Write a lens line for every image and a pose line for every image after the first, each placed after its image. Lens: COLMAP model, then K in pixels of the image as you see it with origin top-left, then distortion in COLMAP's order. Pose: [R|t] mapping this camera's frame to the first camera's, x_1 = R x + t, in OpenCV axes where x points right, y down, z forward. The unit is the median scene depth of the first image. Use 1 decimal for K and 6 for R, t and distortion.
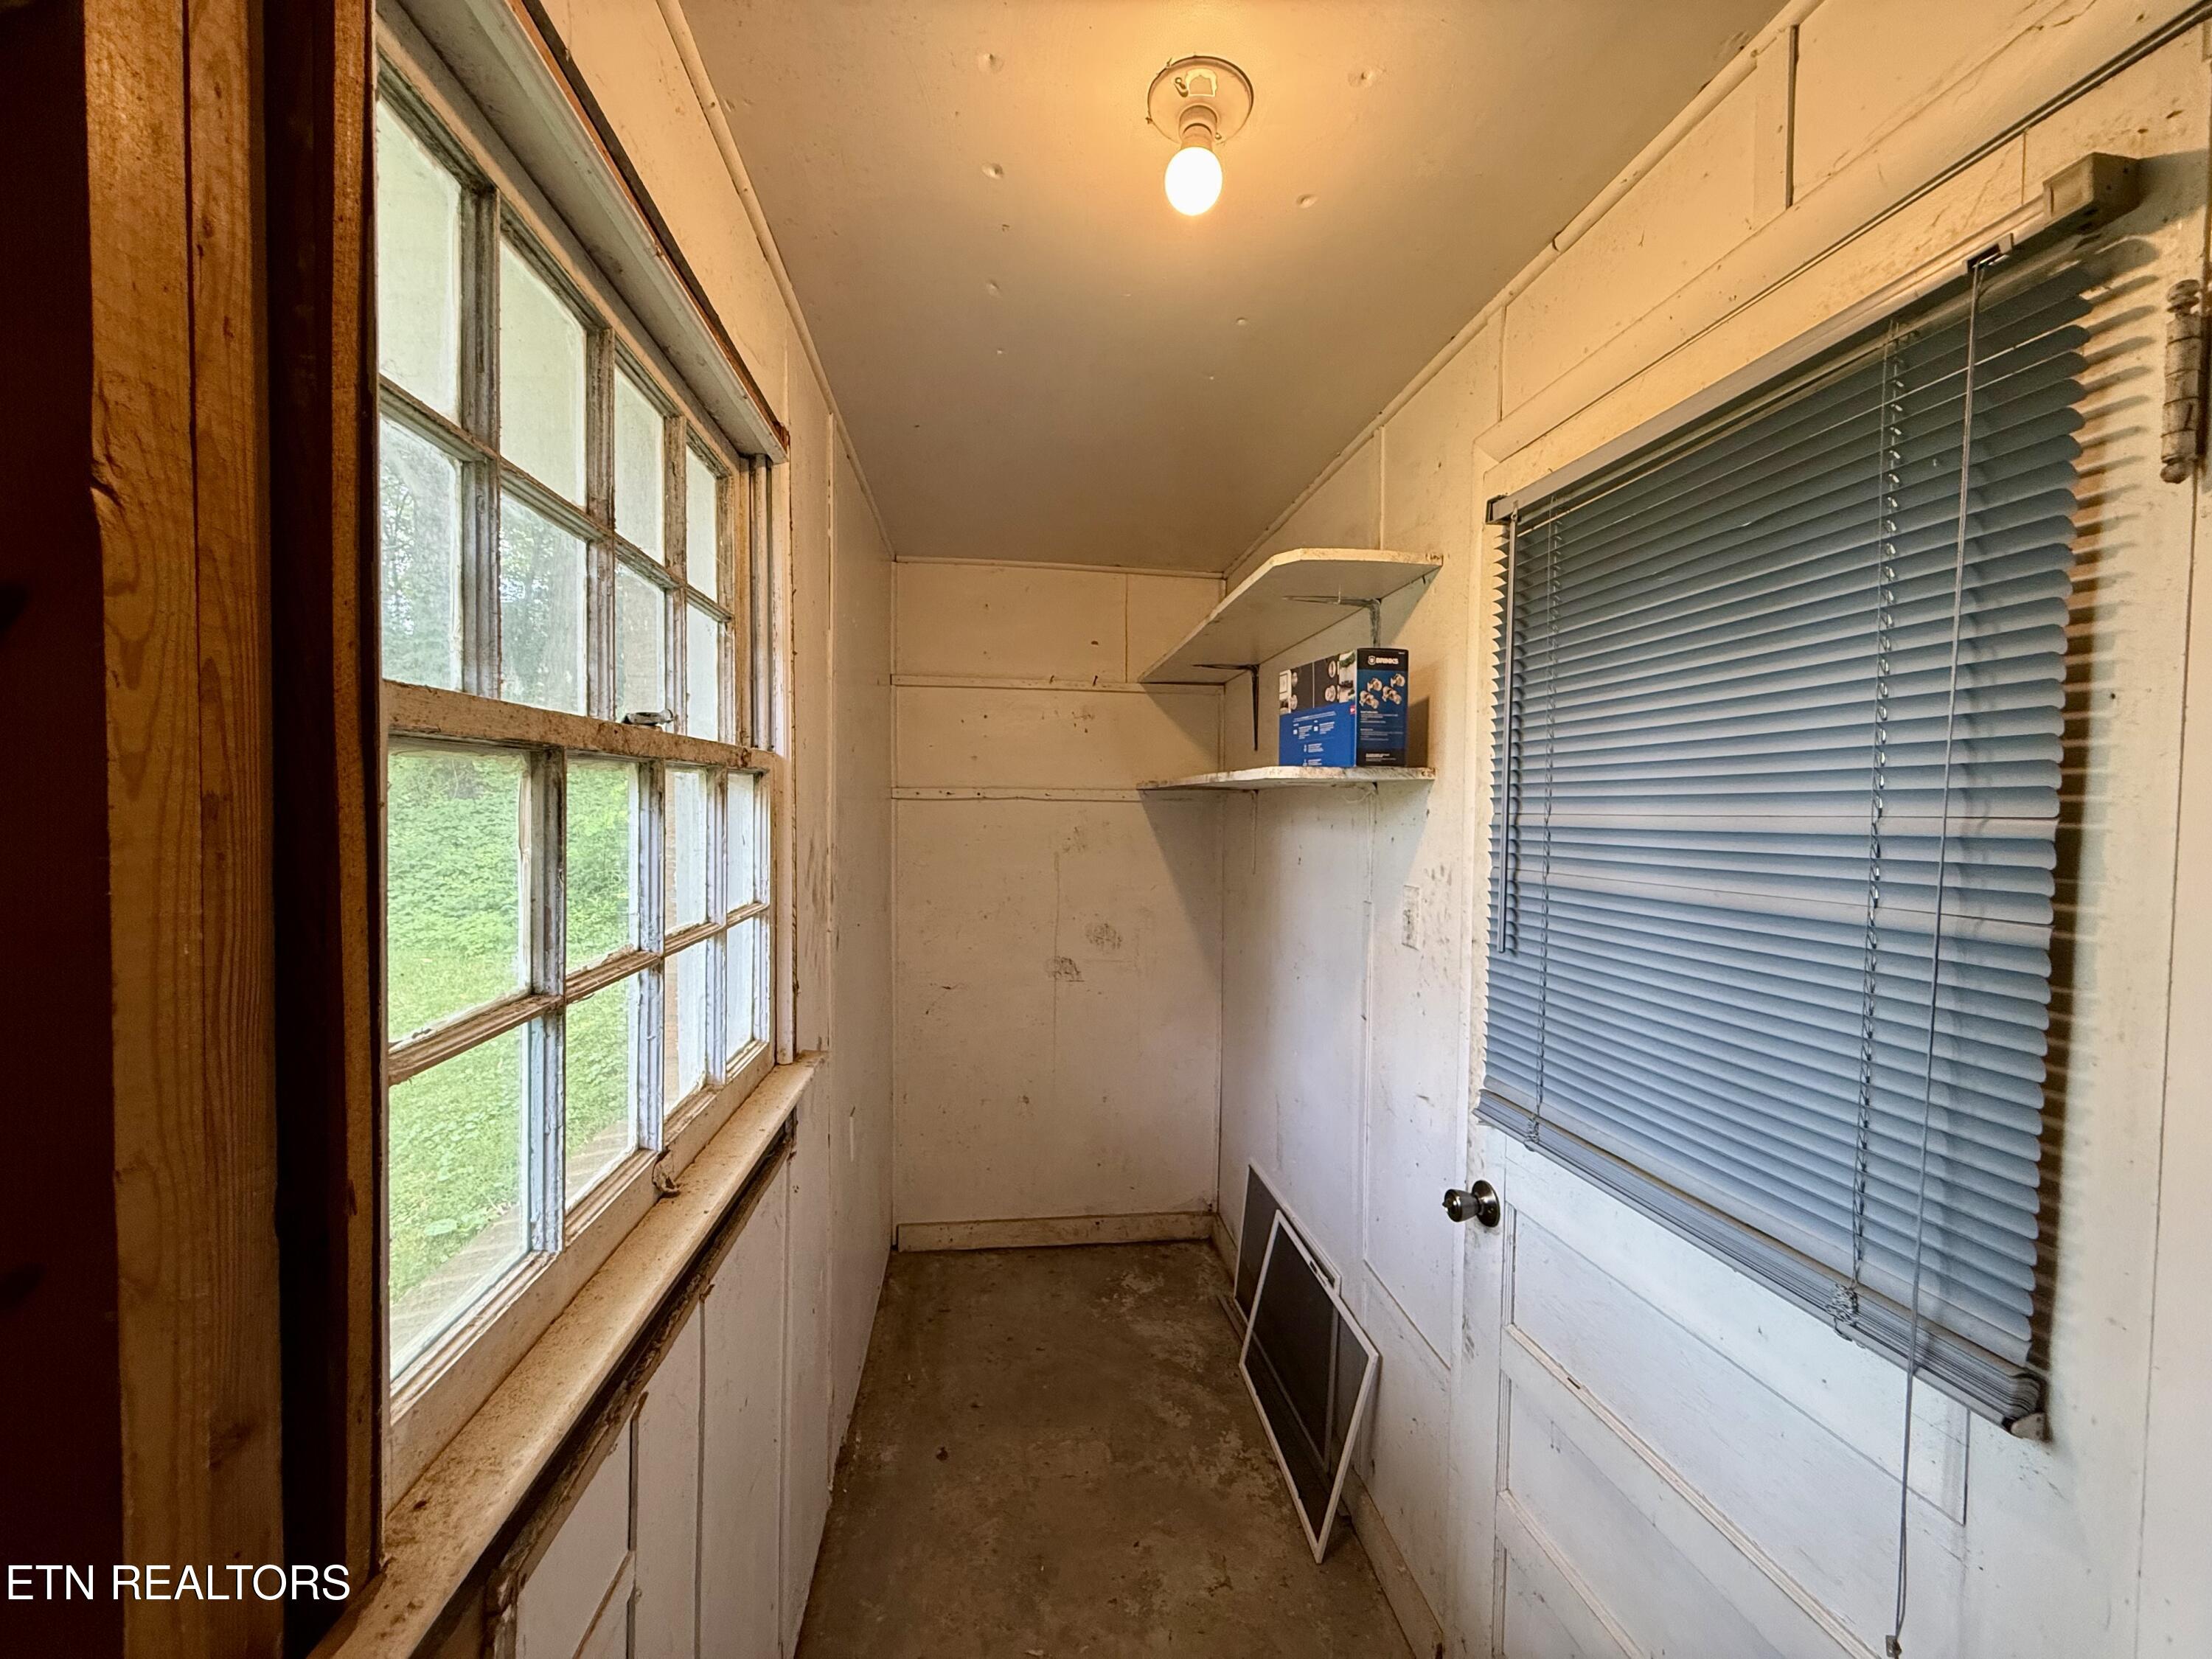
lens RADIAL K [[884.7, 0, 1104.9], [0, 884.7, 831.0], [0, 0, 1]] dist [0.000571, 0.000058]
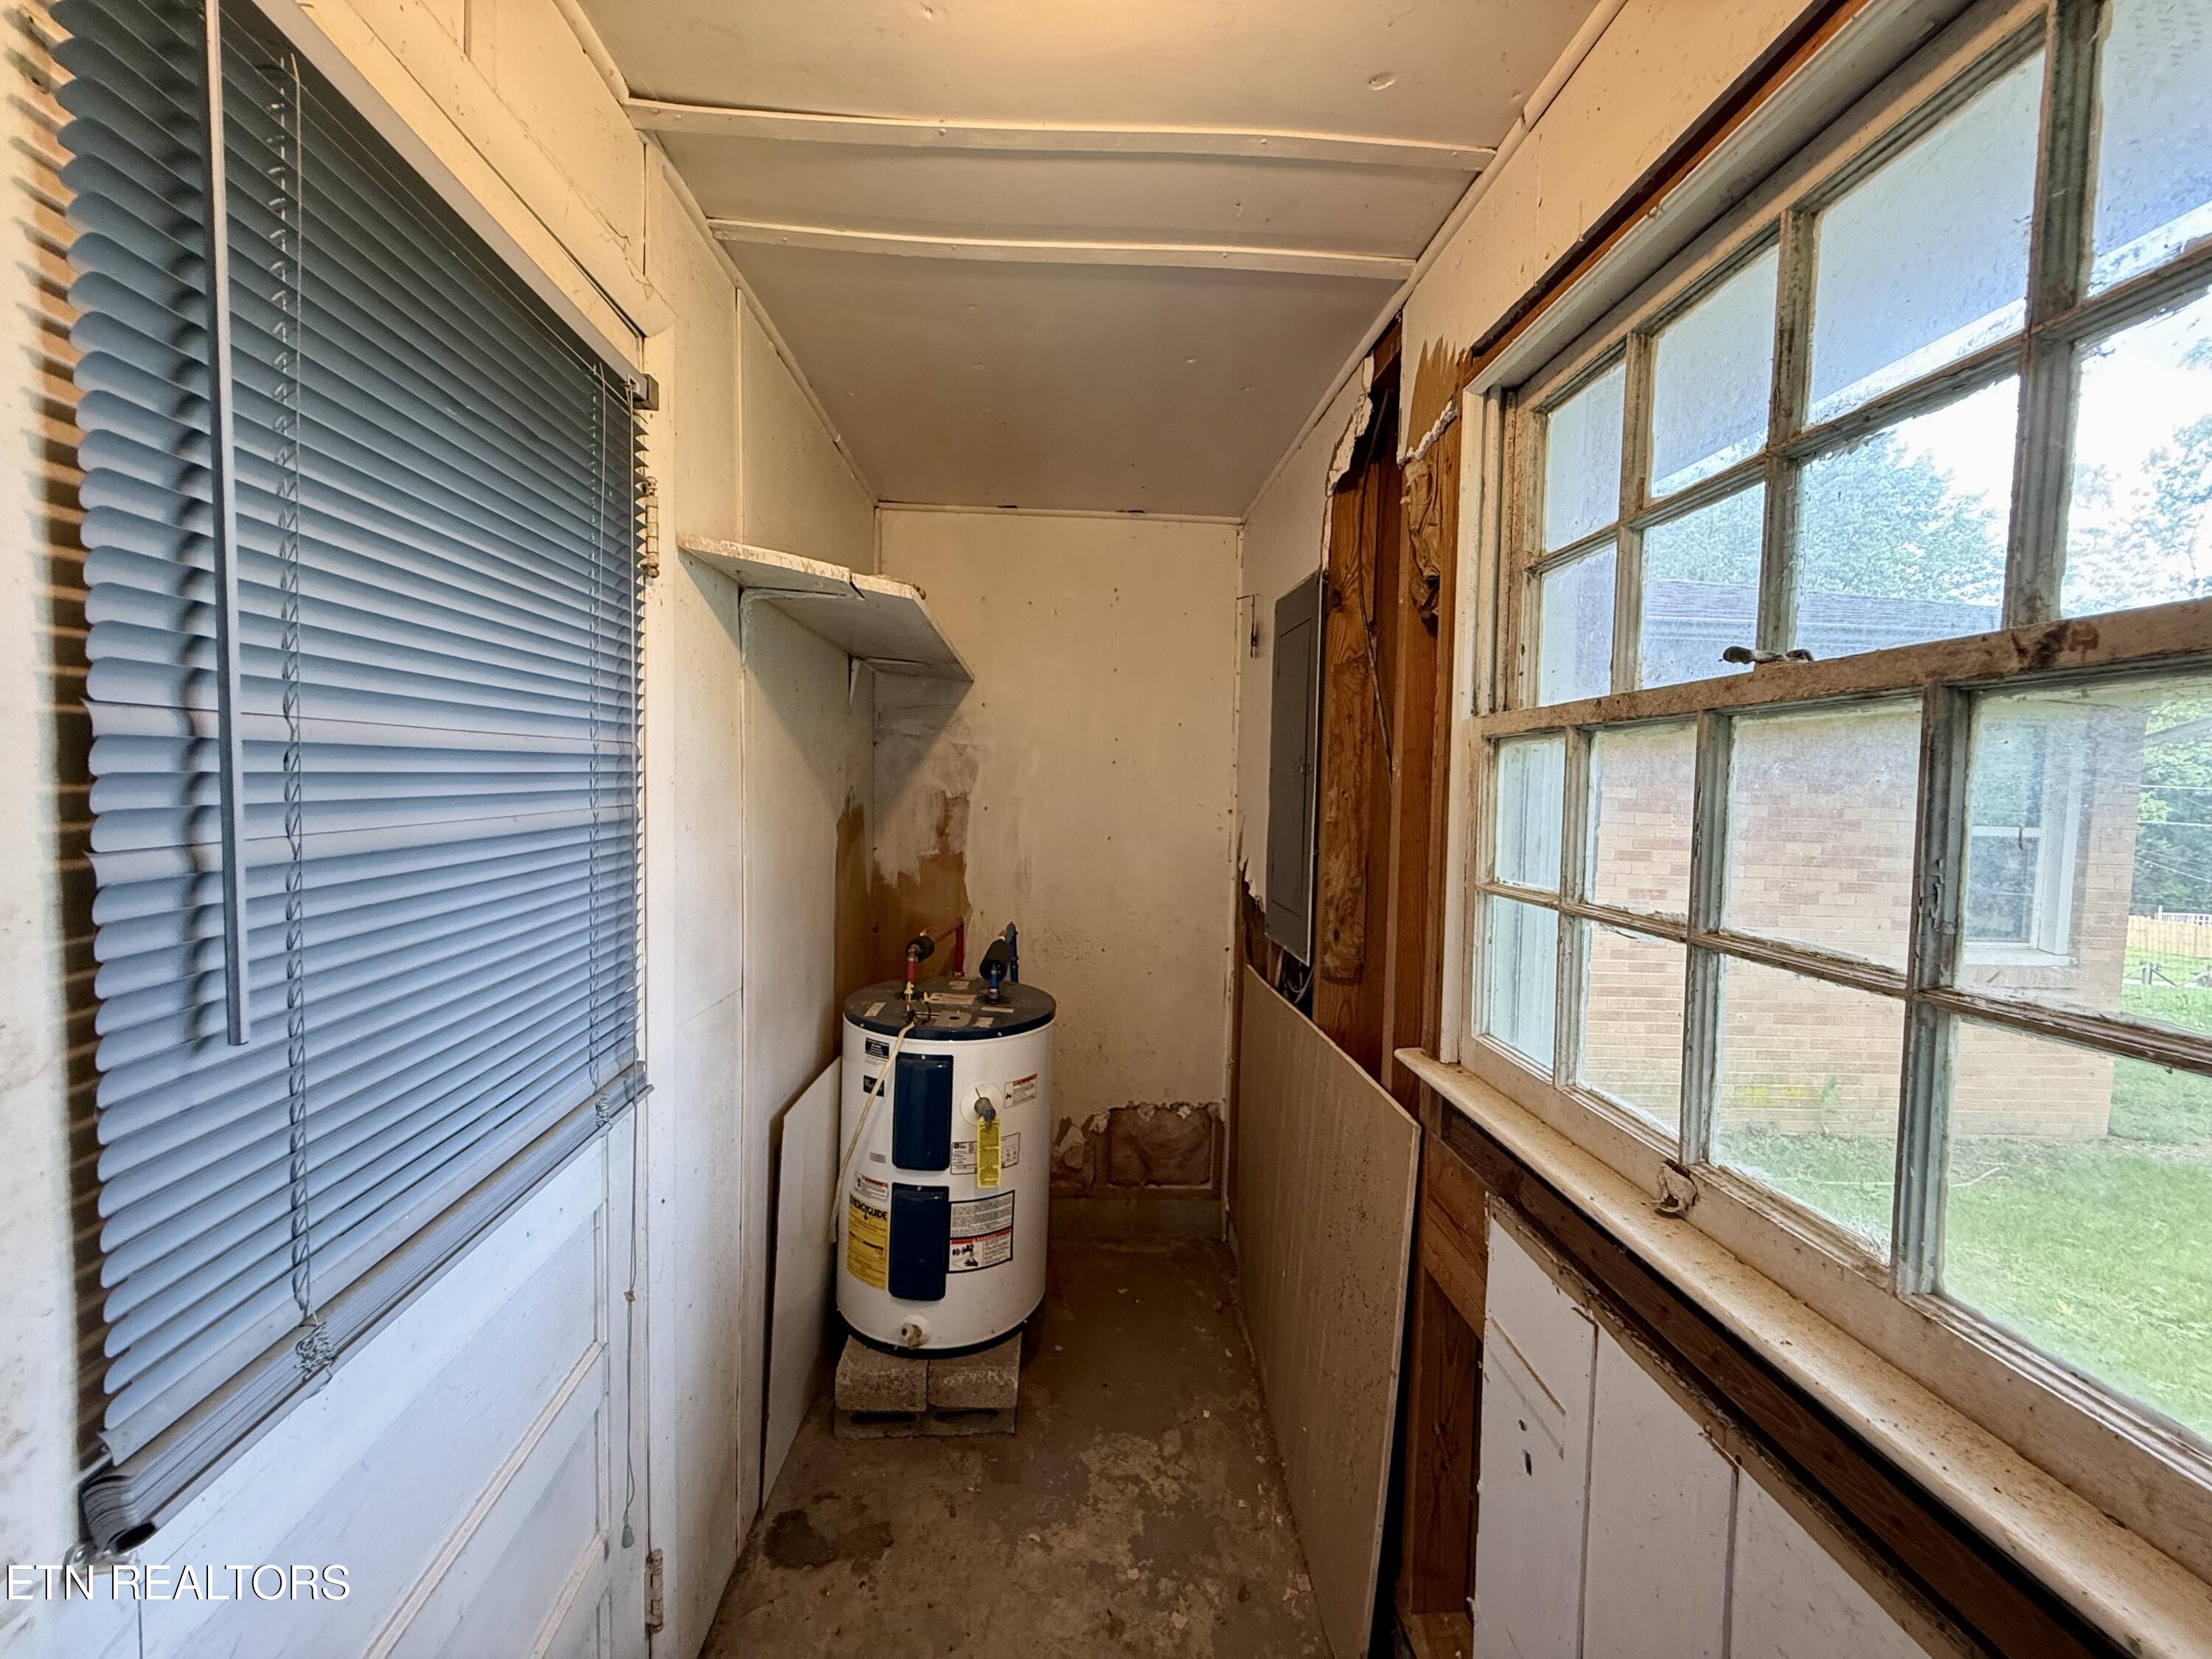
lens RADIAL K [[884.7, 0, 1103.4], [0, 884.7, 820.9], [0, 0, 1]] dist [0.000571, 0.000058]
pose [[-0.997160, -0.040755, 0.063335, 0.017262], [-0.035819, 0.996372, 0.077195, -0.015776], [-0.066251, 0.074707, -0.995002, 1.479872]]
